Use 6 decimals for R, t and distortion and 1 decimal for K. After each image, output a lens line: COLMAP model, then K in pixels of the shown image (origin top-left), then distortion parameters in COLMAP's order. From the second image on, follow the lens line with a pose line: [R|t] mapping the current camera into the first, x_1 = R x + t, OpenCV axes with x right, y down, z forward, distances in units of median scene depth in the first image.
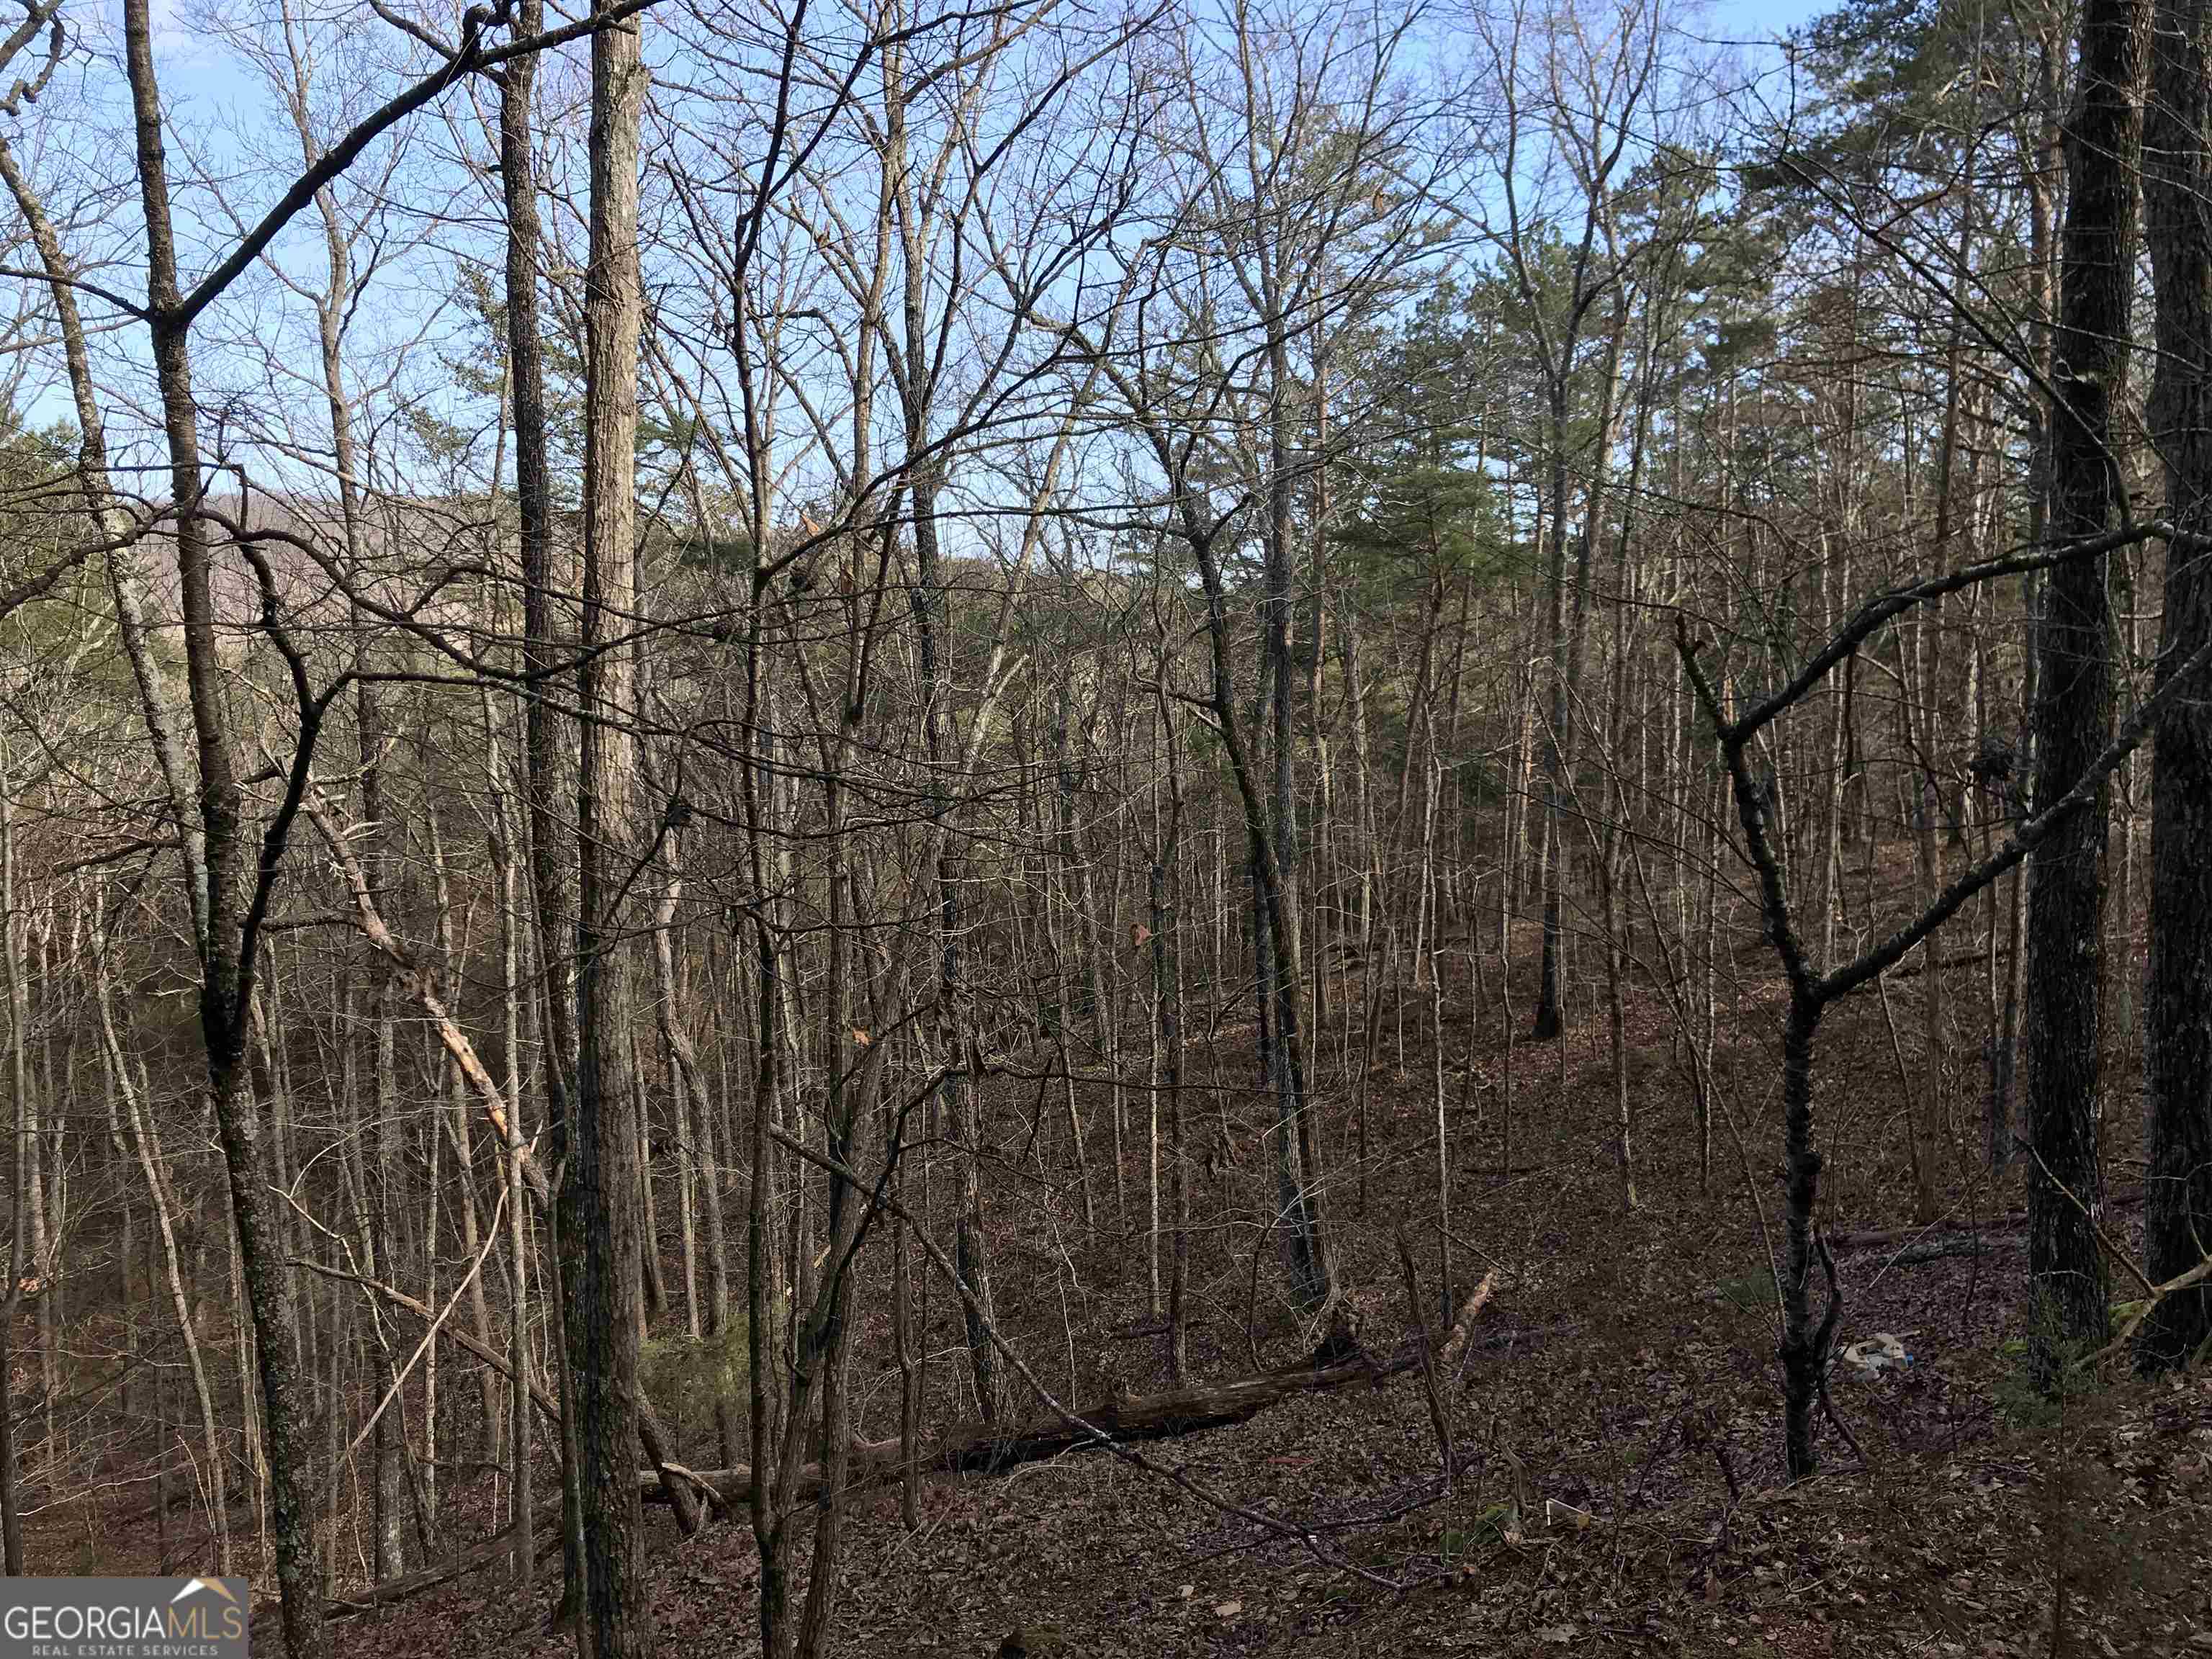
lens RADIAL K [[1815.0, 0, 1084.8], [0, 1815.0, 815.5], [0, 0, 1]] dist [0.032917, -0.001181]
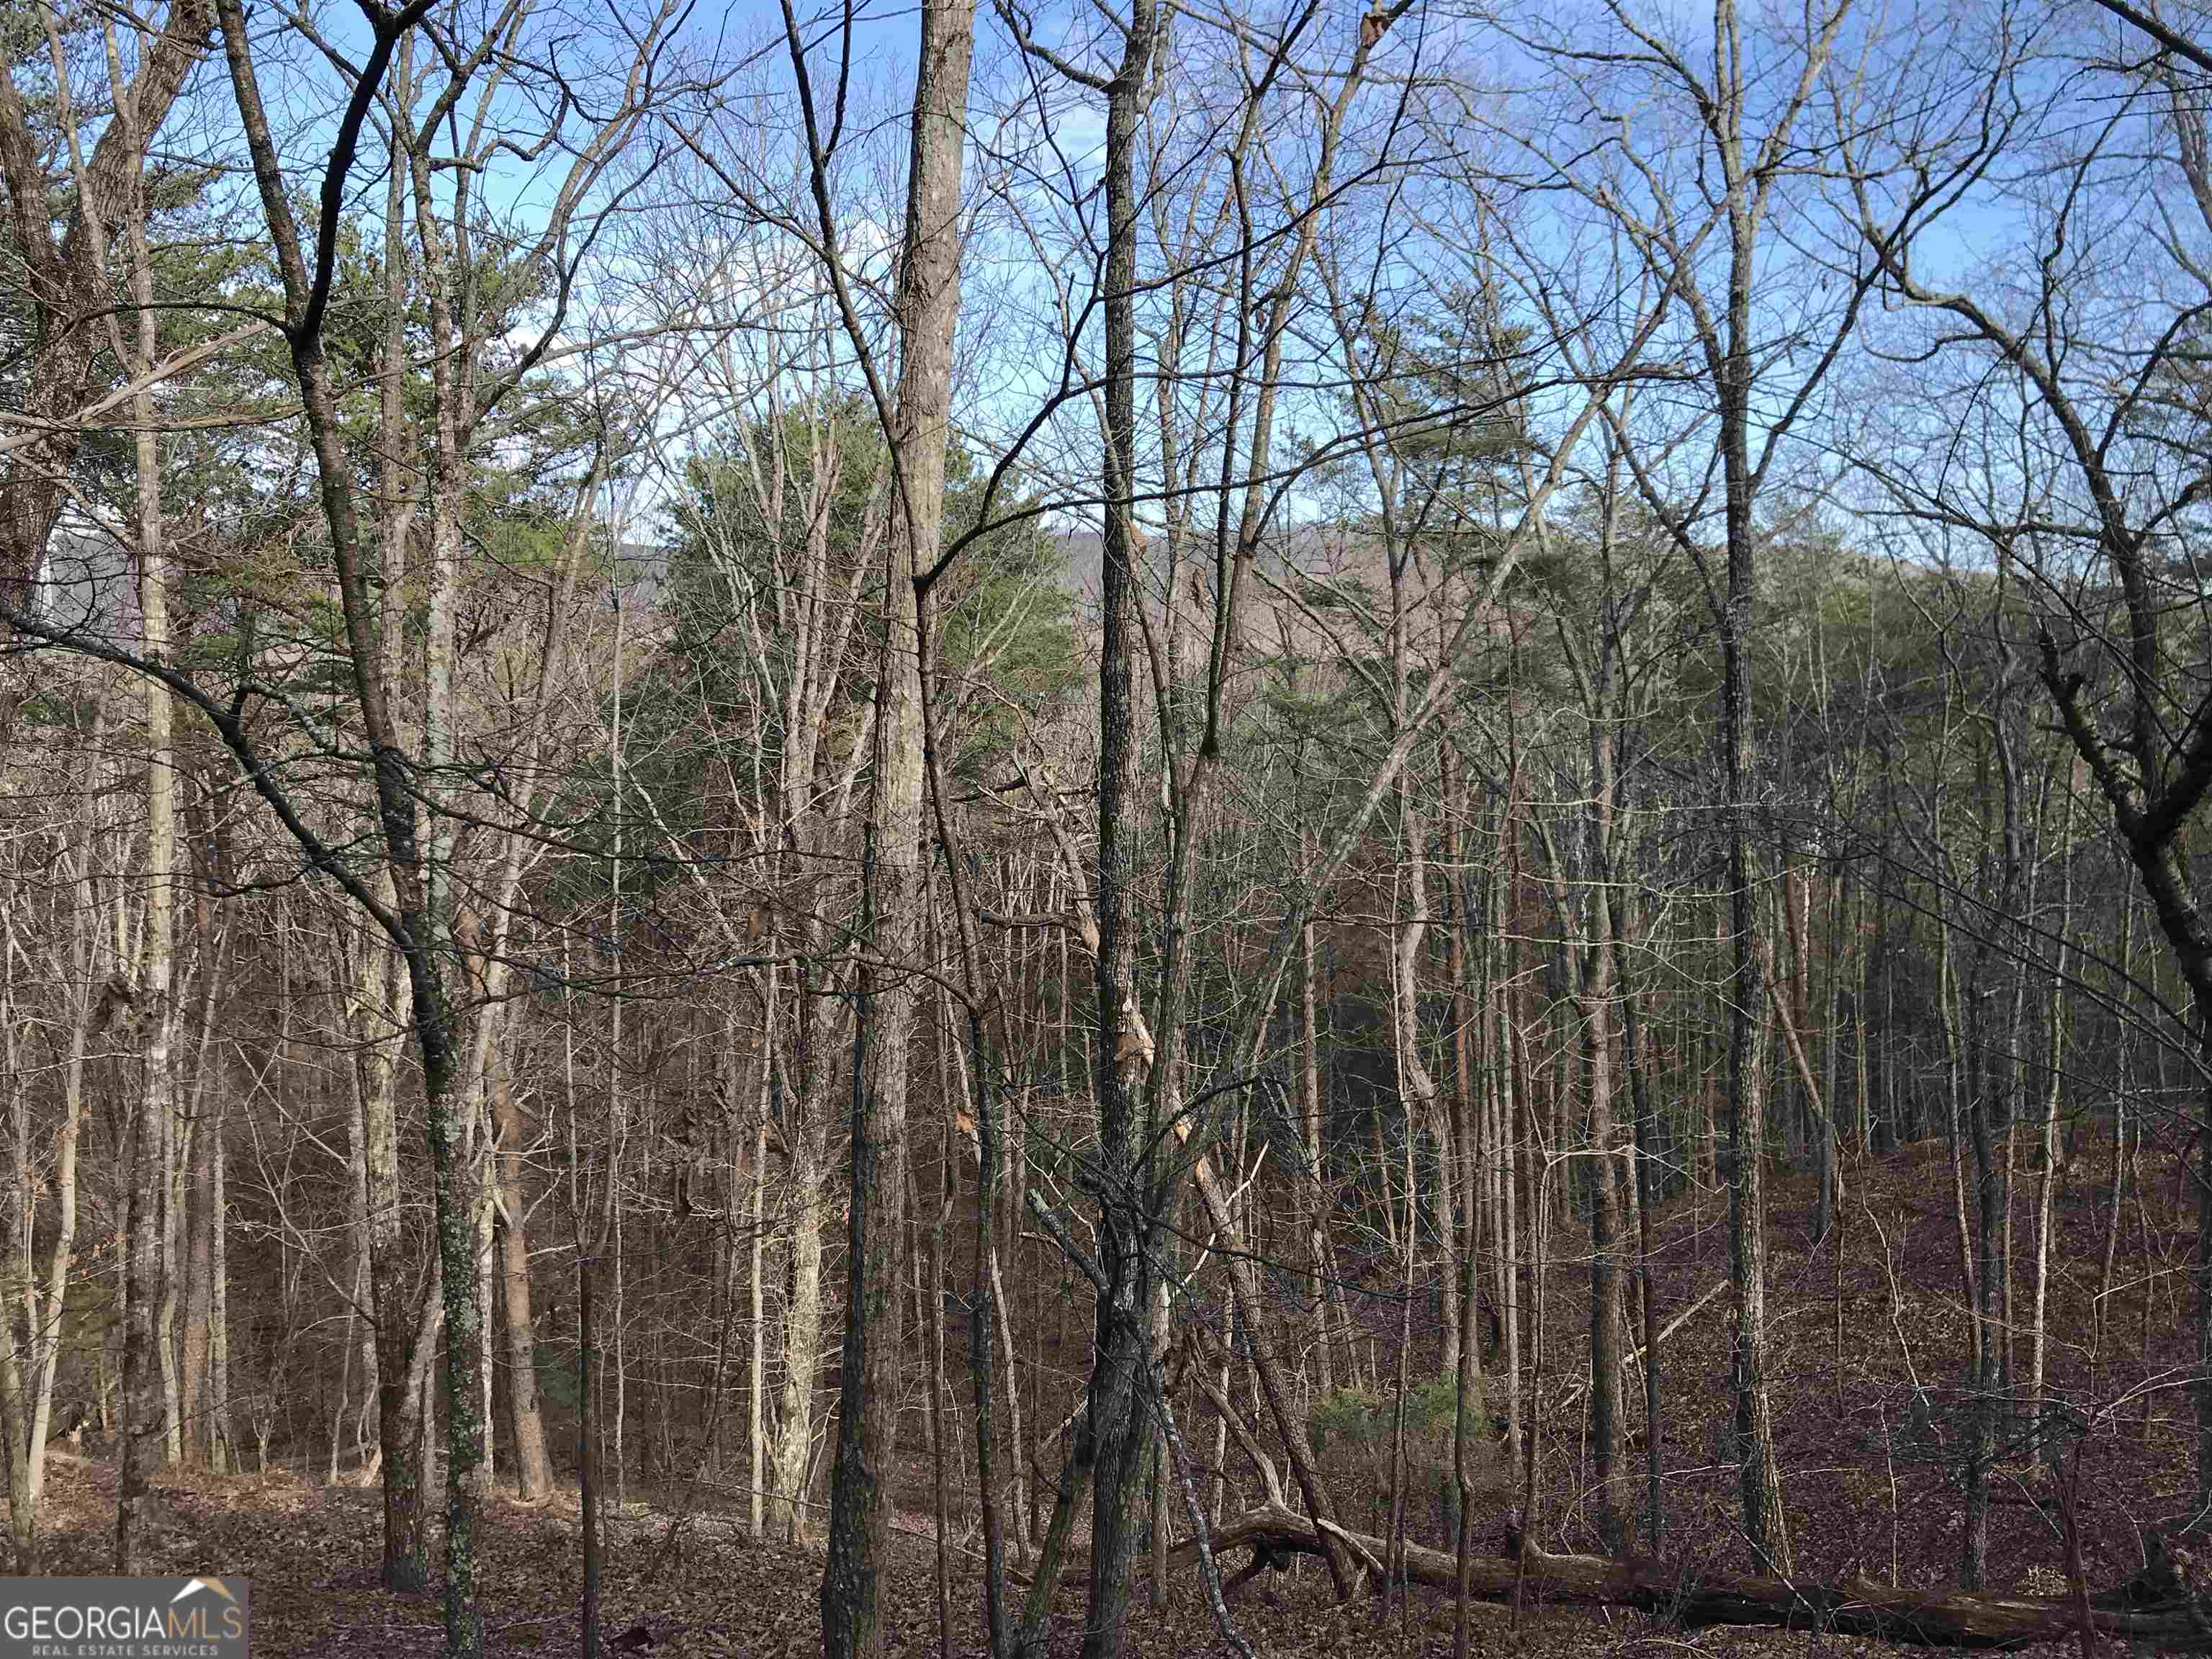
lens RADIAL K [[1818.7, 0, 1079.9], [0, 1818.7, 820.2], [0, 0, 1]] dist [0.028789, -0.010589]
pose [[0.867703, 0.055673, -0.493955, 0.113023], [-0.060585, 0.998145, 0.006072, -0.009532], [0.493377, 0.024658, 0.869466, 0.094375]]
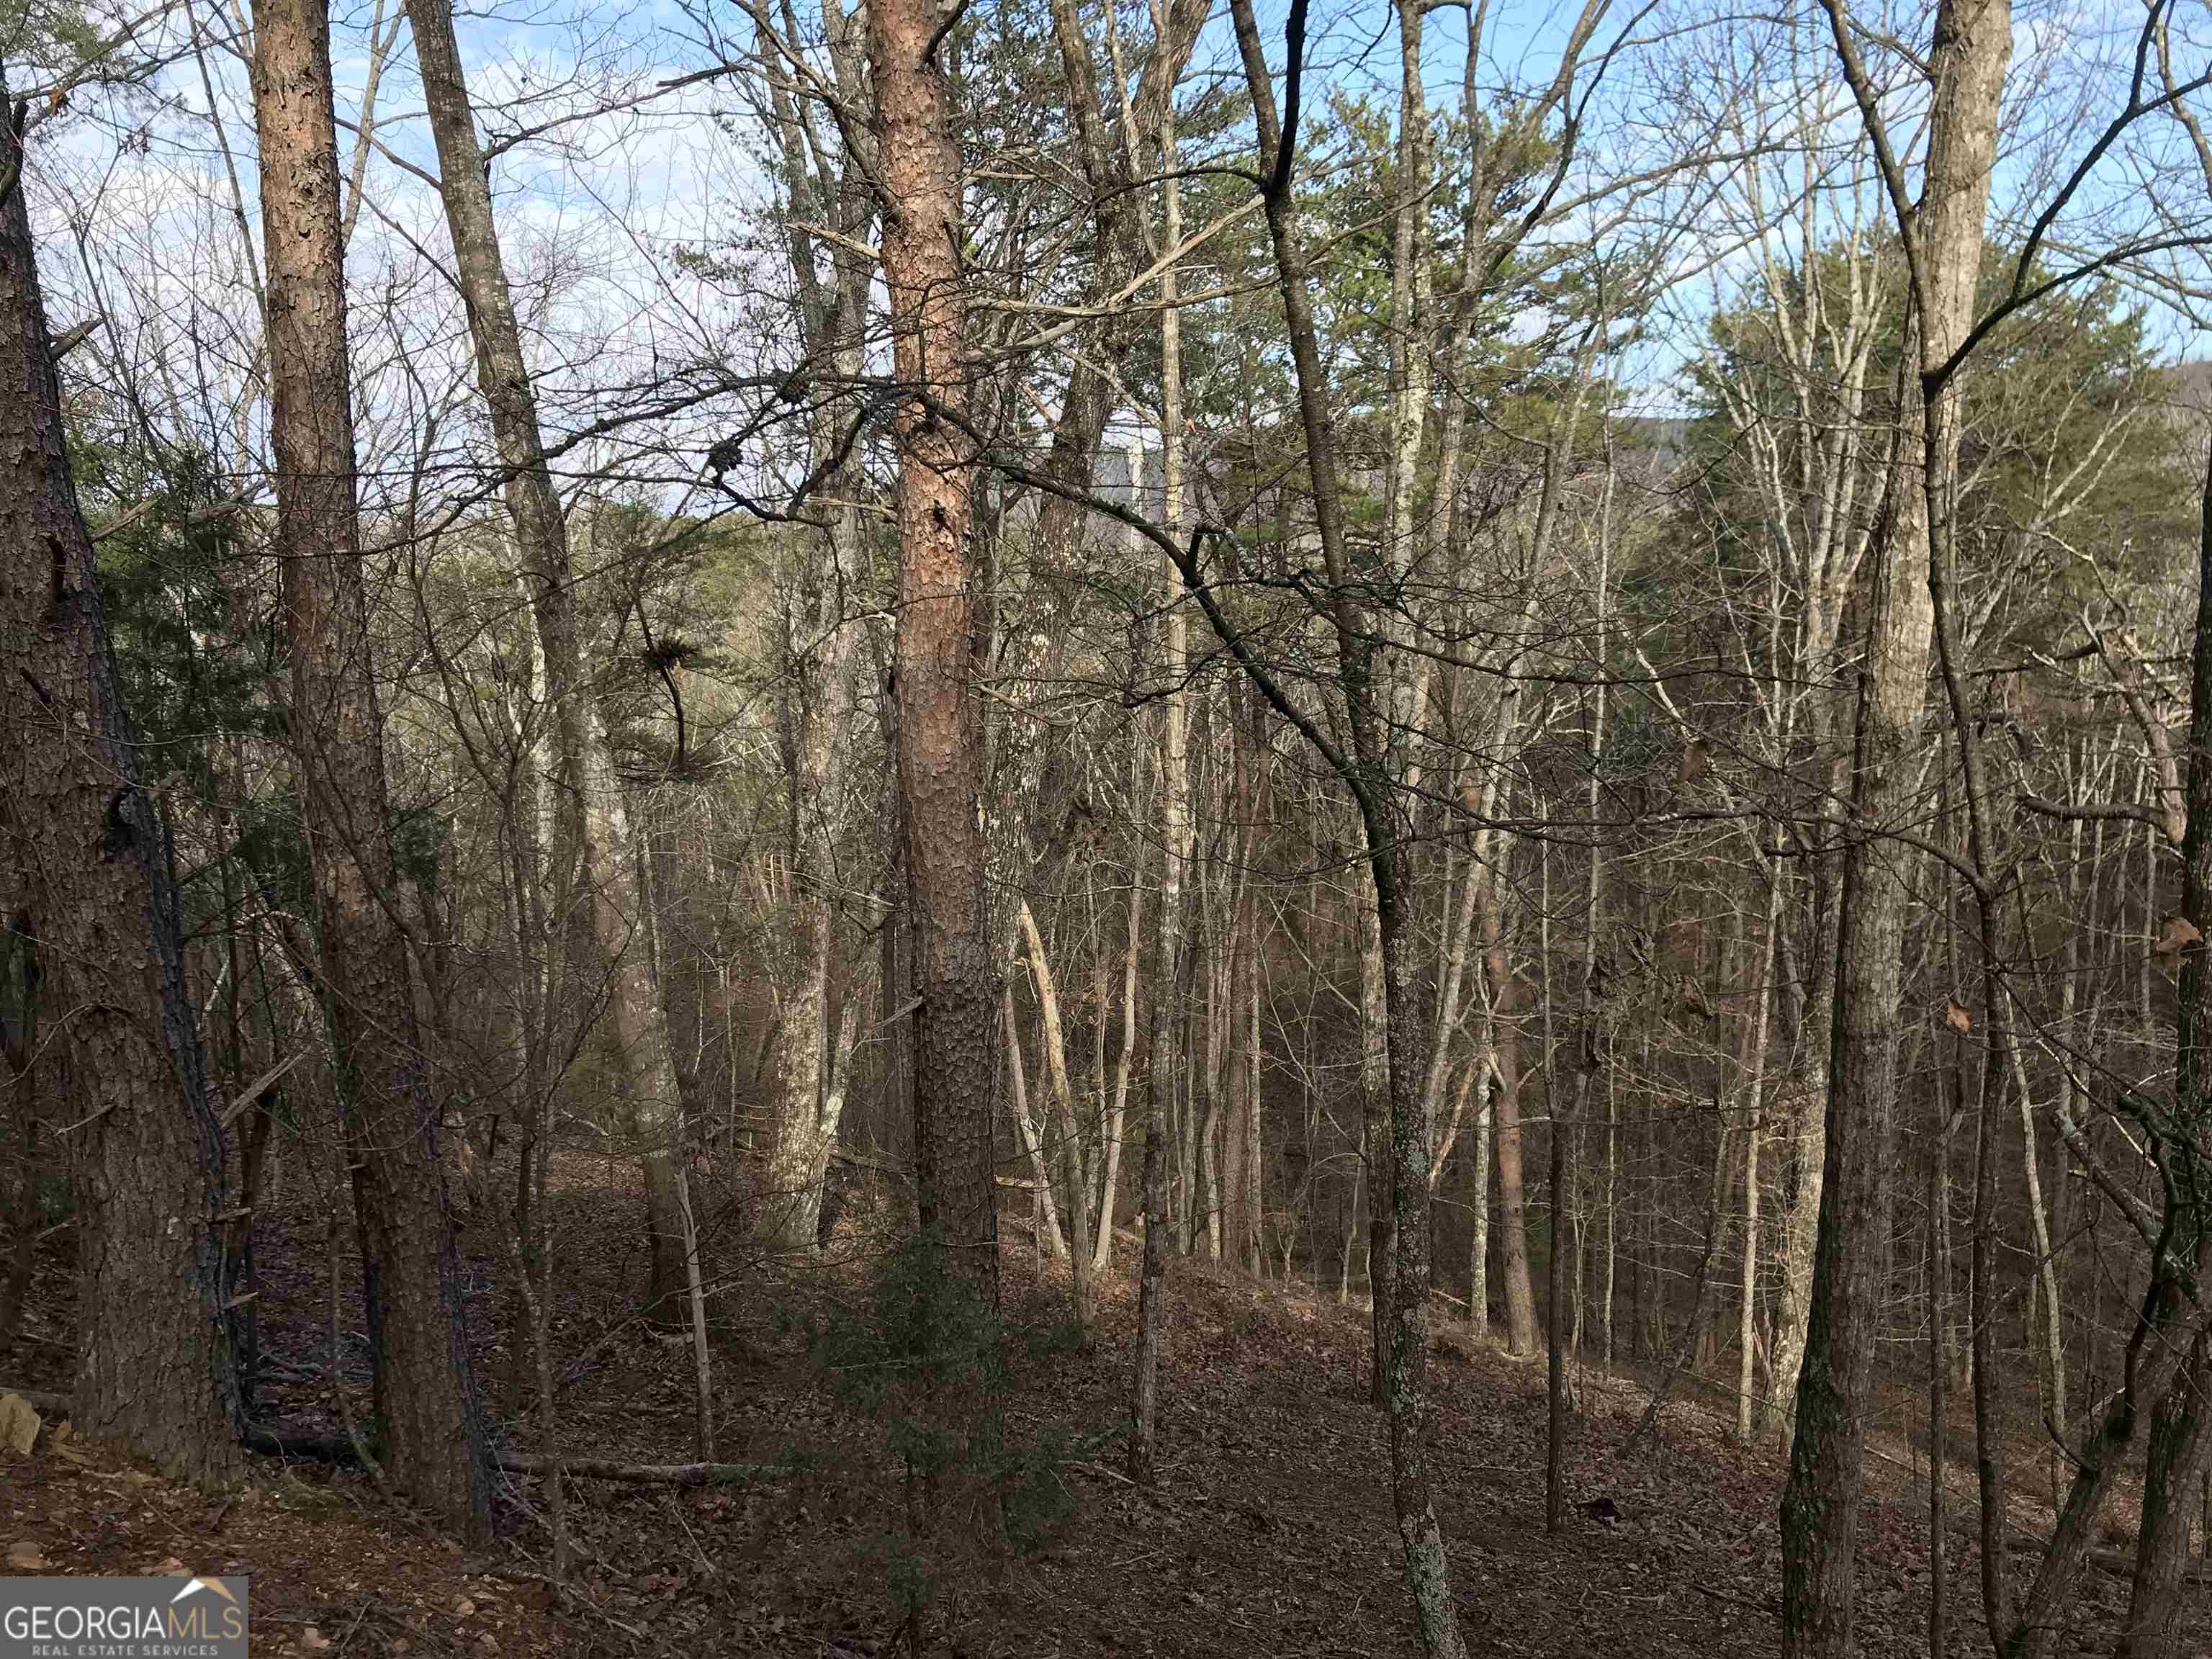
lens RADIAL K [[1815.0, 0, 1084.8], [0, 1815.0, 815.5], [0, 0, 1]] dist [0.032917, -0.001181]
pose [[0.490933, 0.118172, -0.863146, 0.109732], [-0.059178, 0.992993, 0.102291, -0.004210], [0.869185, 0.000861, 0.494486, 0.111897]]
